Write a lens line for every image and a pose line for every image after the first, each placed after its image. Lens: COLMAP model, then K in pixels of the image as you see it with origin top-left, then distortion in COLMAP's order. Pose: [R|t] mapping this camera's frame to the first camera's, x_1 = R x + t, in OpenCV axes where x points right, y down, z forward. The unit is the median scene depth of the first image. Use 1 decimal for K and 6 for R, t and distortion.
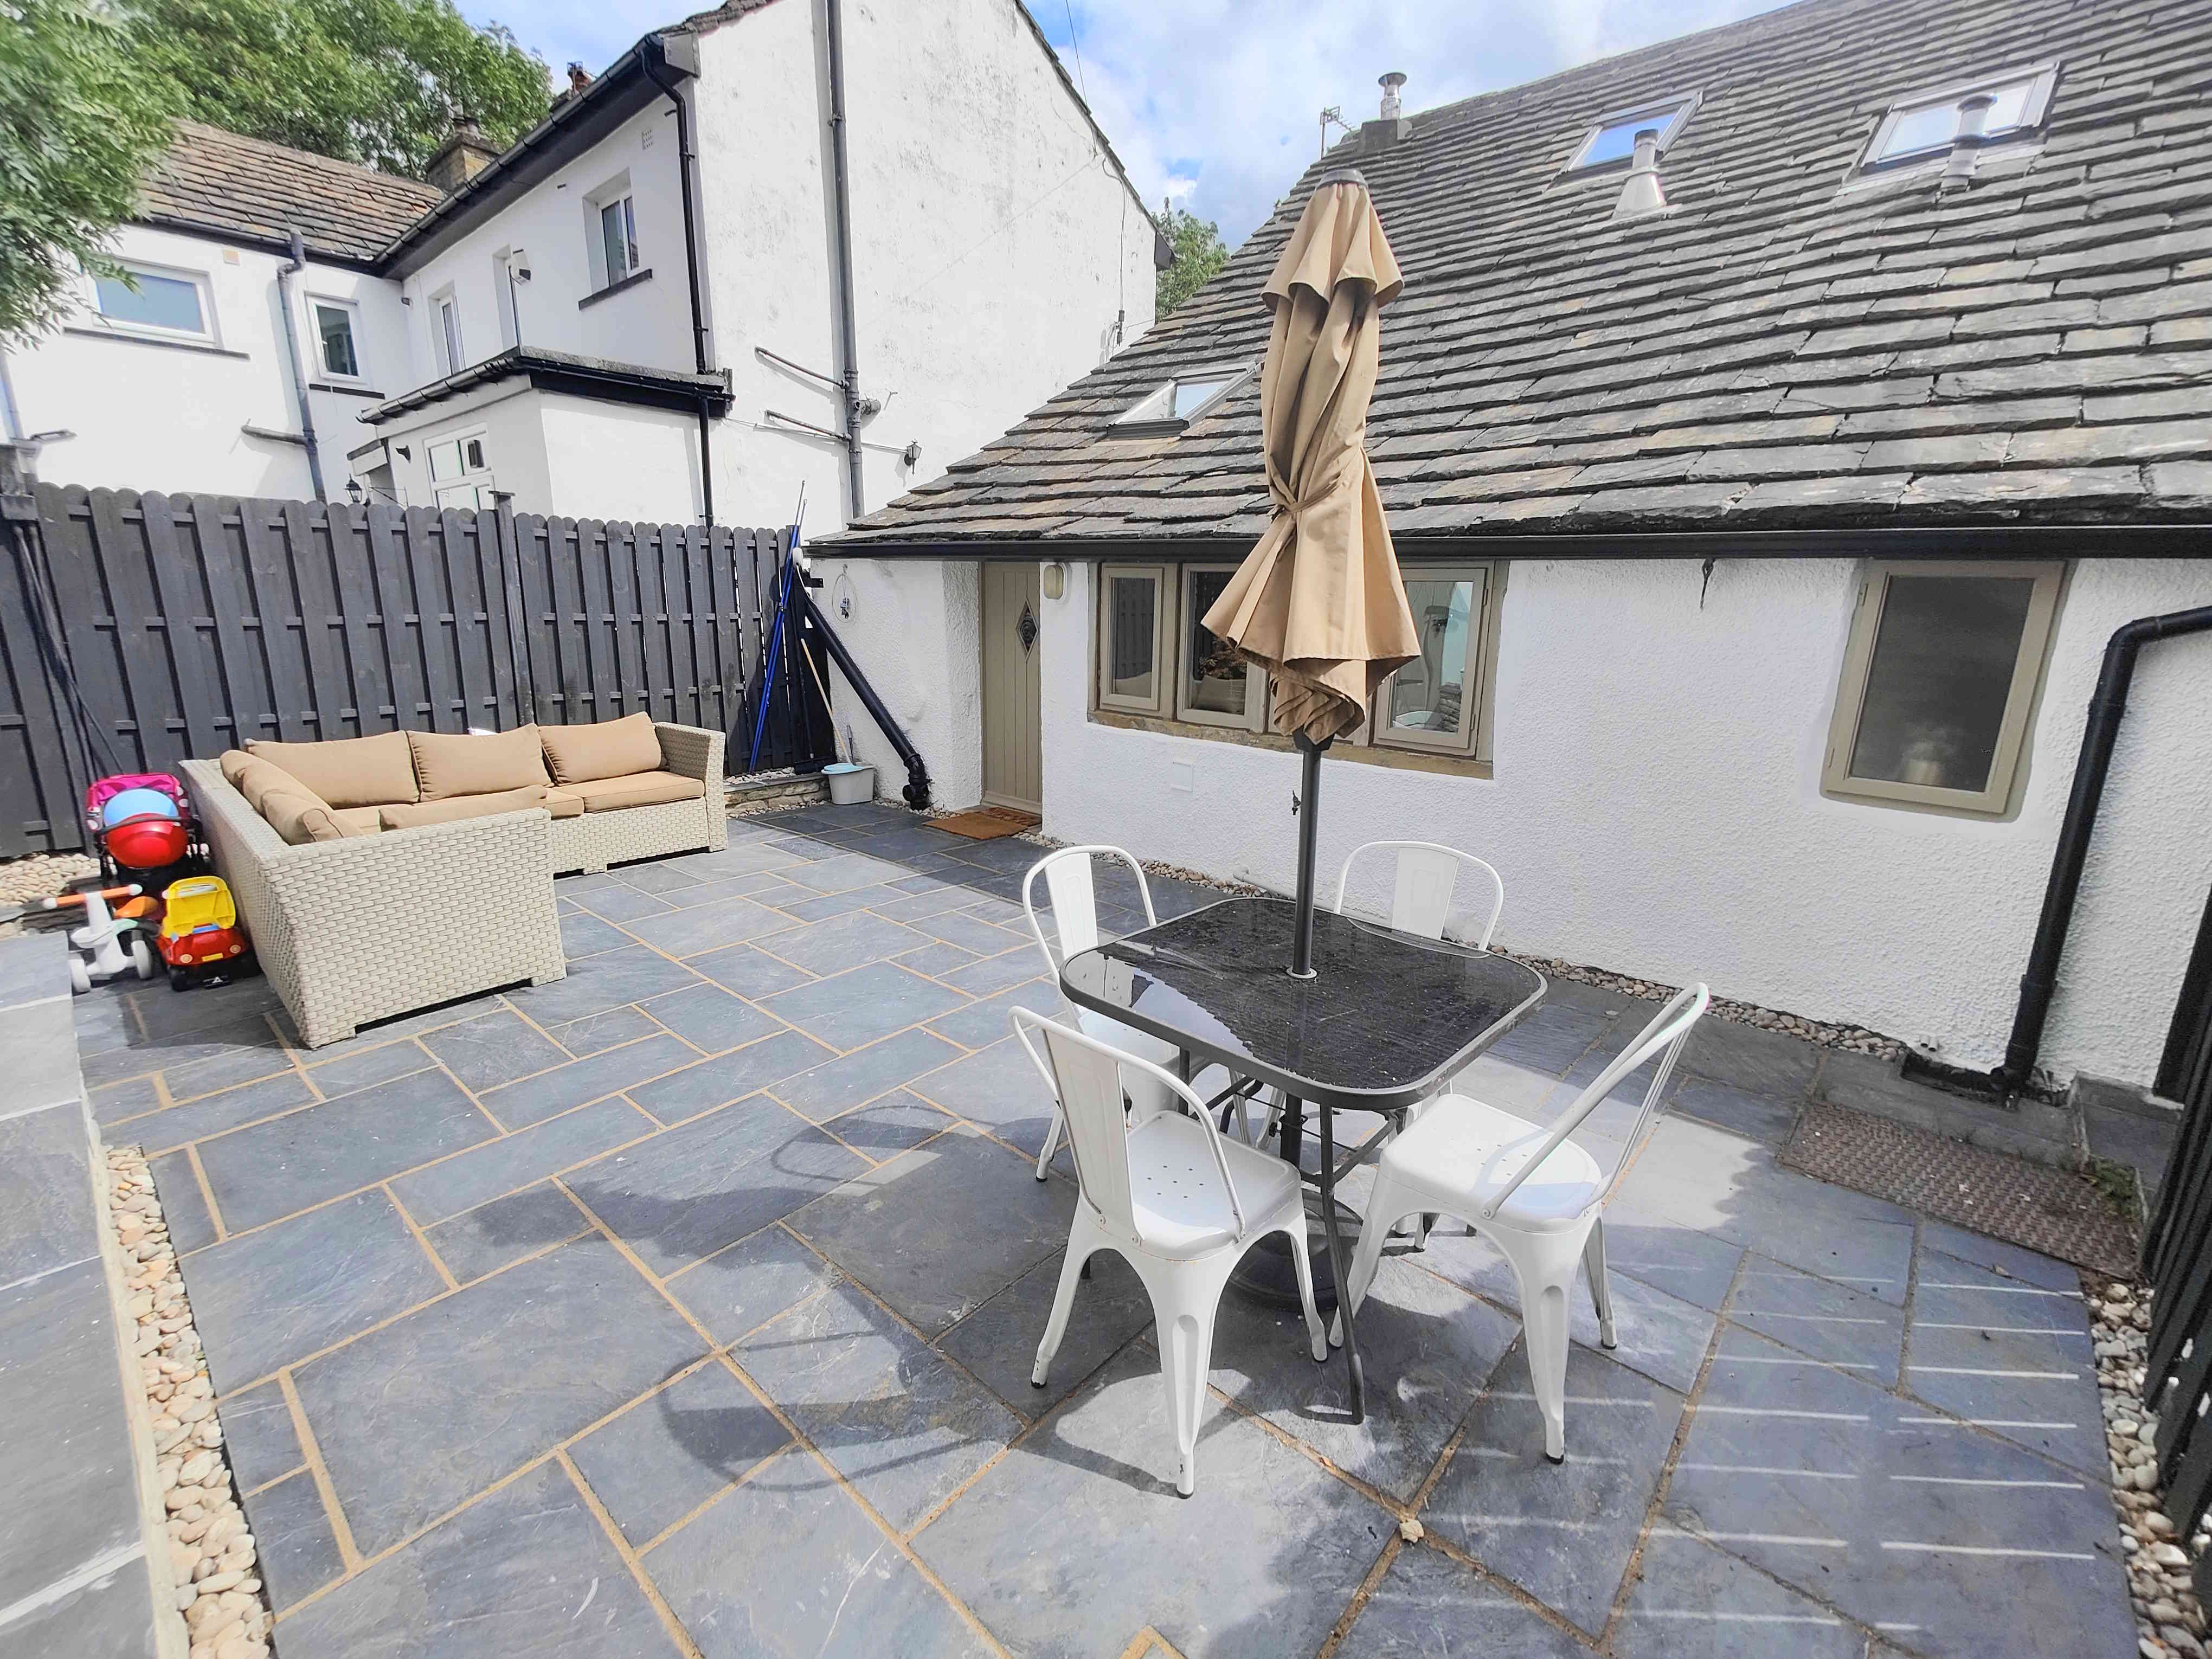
lens RADIAL K [[978.3, 0, 1117.2], [0, 978.3, 832.1], [0, 0, 1]] dist [0.010013, 0.000032]
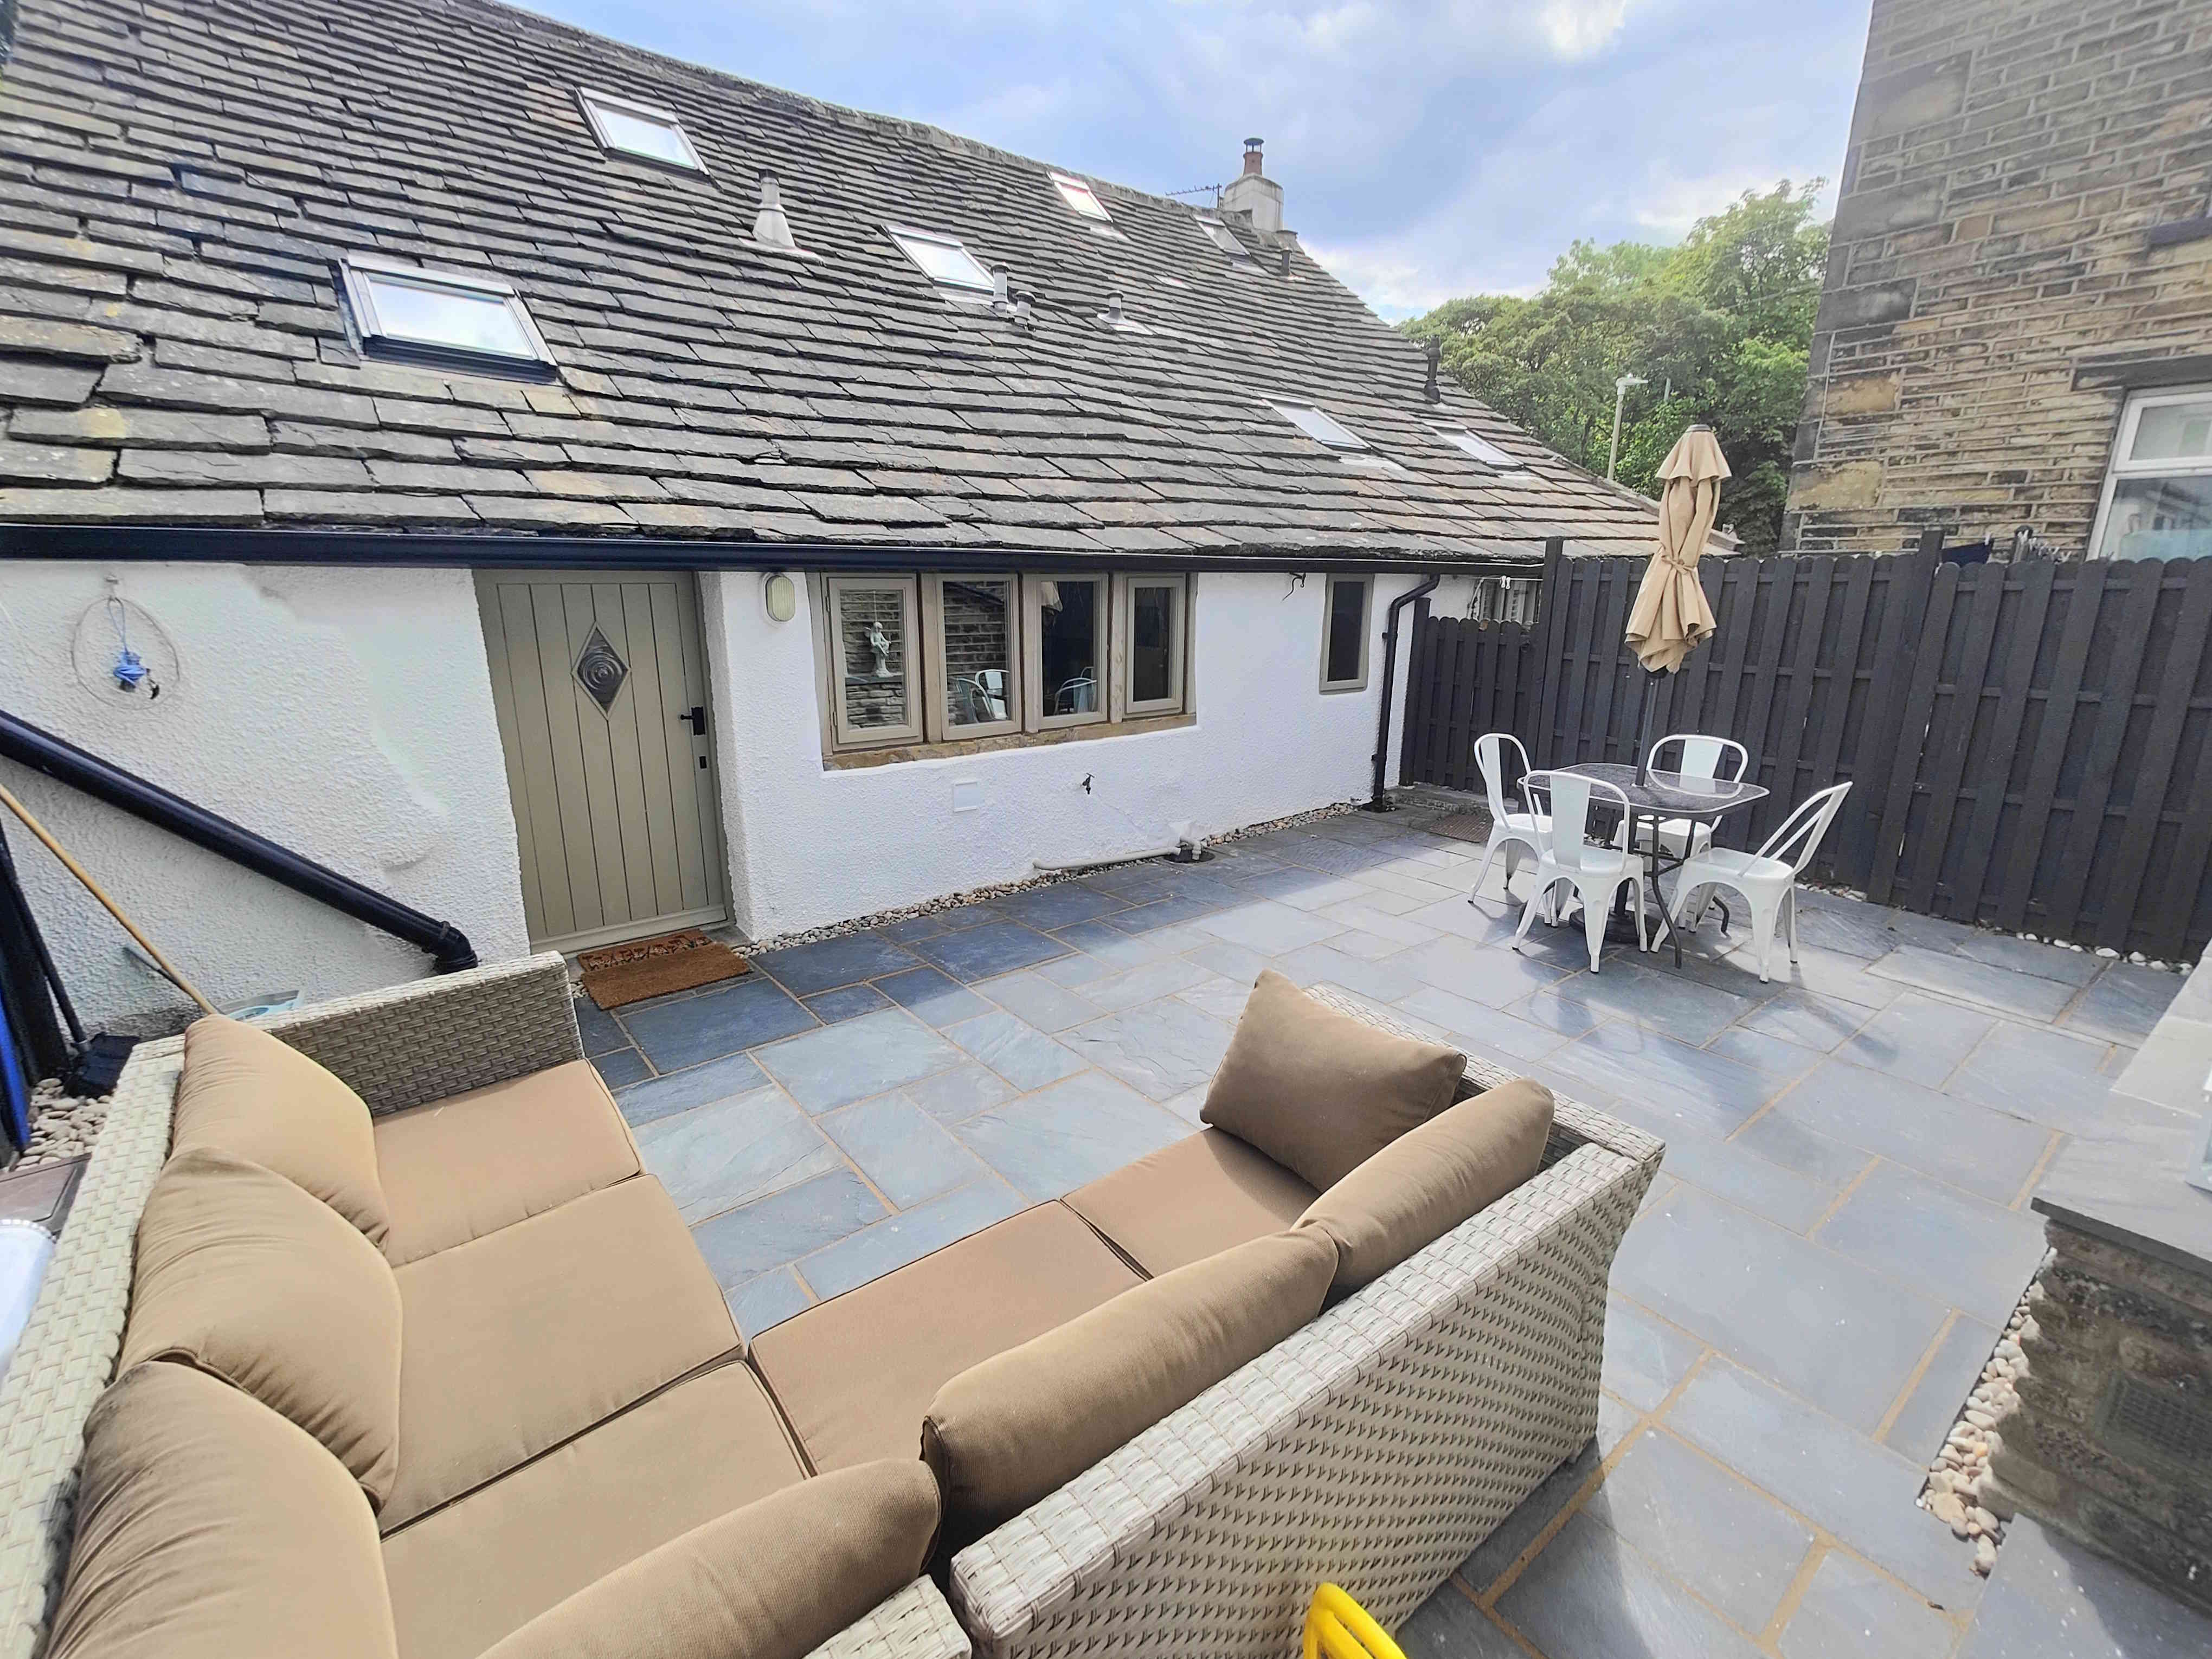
lens RADIAL K [[978.3, 0, 1105.2], [0, 978.3, 833.6], [0, 0, 1]] dist [0.010013, 0.000032]
pose [[0.178753, -0.273485, 0.945121, -1.025685], [0.239730, 0.943748, 0.227747, -0.259642], [-0.954241, 0.185863, 0.234261, 0.816345]]
